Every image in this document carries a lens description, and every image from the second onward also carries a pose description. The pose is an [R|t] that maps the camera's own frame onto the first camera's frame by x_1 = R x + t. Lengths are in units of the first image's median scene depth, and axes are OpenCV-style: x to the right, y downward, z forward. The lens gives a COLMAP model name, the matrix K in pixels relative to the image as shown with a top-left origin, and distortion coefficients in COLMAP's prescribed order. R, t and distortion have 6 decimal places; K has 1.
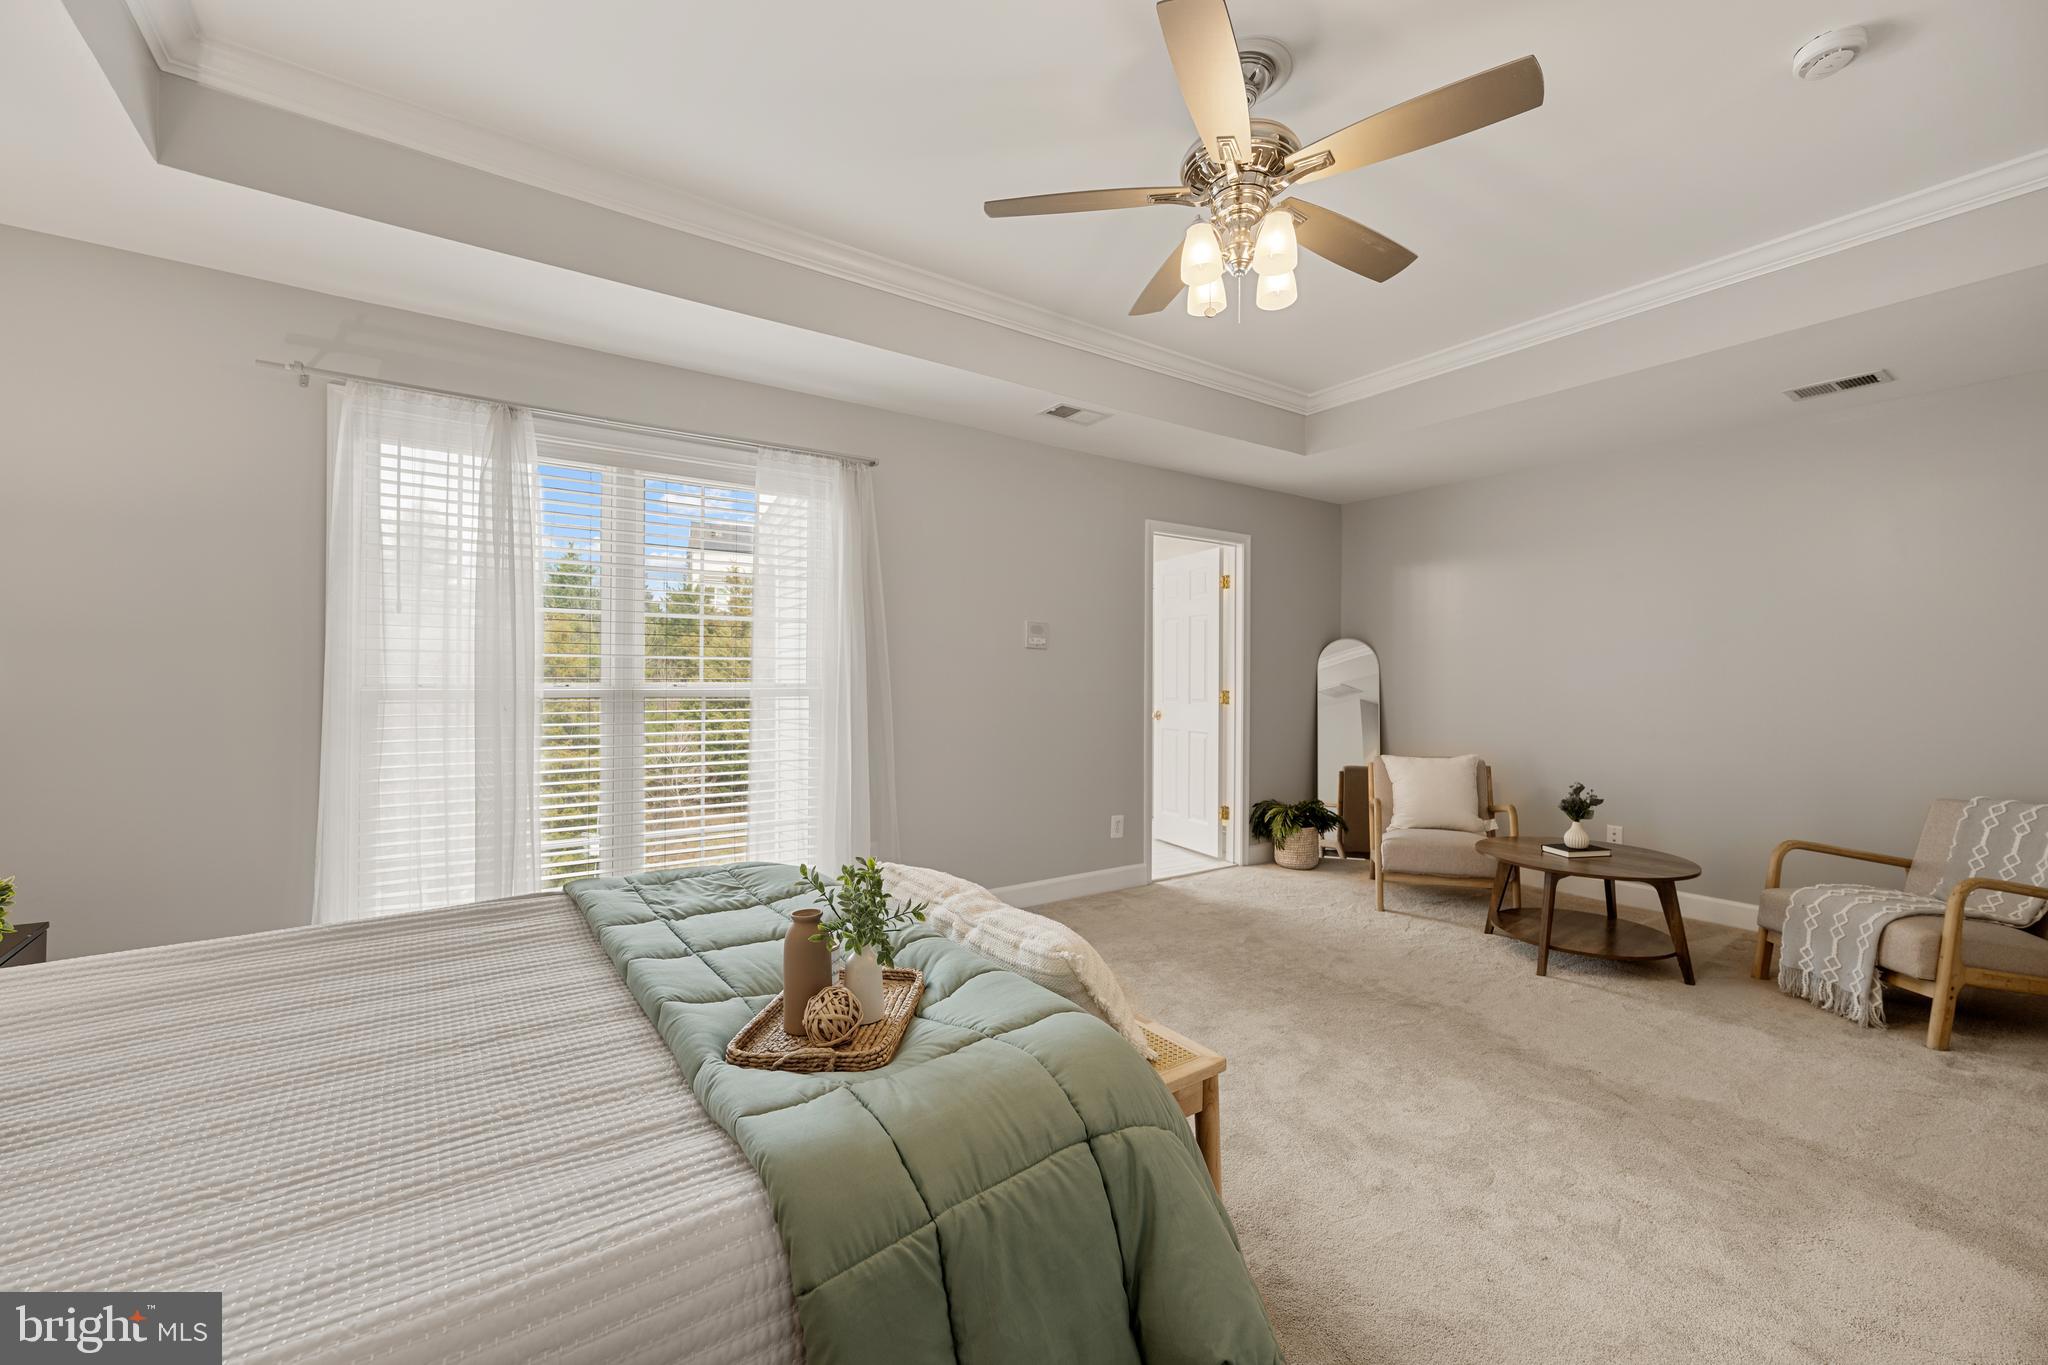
lens RADIAL K [[819.5, 0, 1024.0], [0, 819.5, 682.5], [0, 0, 1]] dist [0.000573, -0.000093]
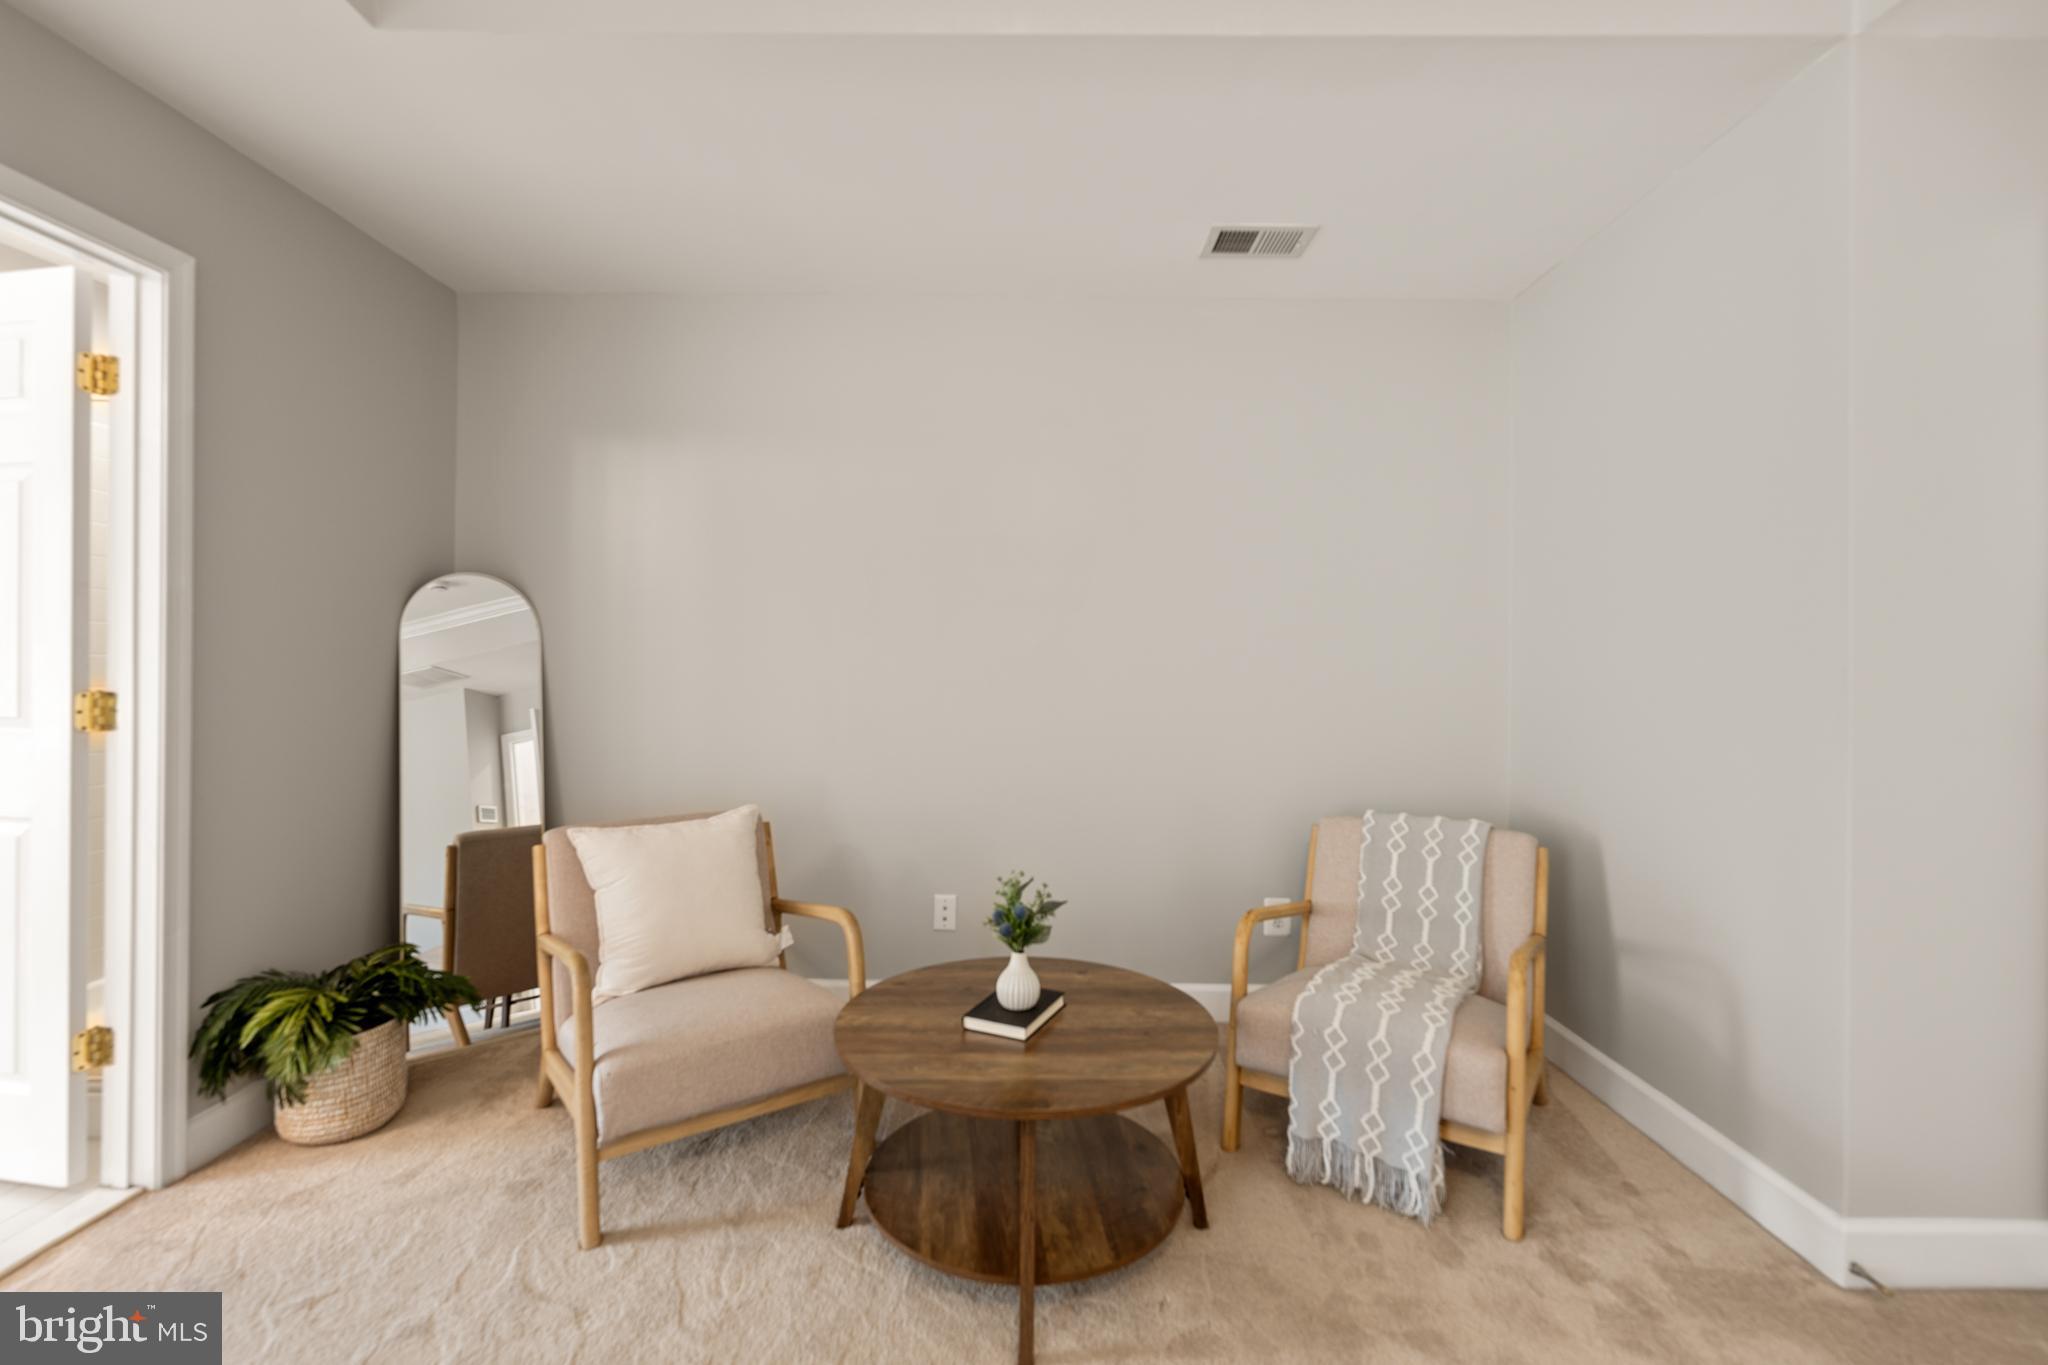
lens RADIAL K [[917.7, 0, 1028.2], [0, 917.7, 657.2], [0, 0, 1]] dist [-0.002752, 0.000230]
pose [[0.572208, 0.002281, 0.820105, 0.178348], [-0.000446, 0.999997, -0.002470, -0.004171], [-0.820108, 0.001048, 0.572208, 0.534343]]
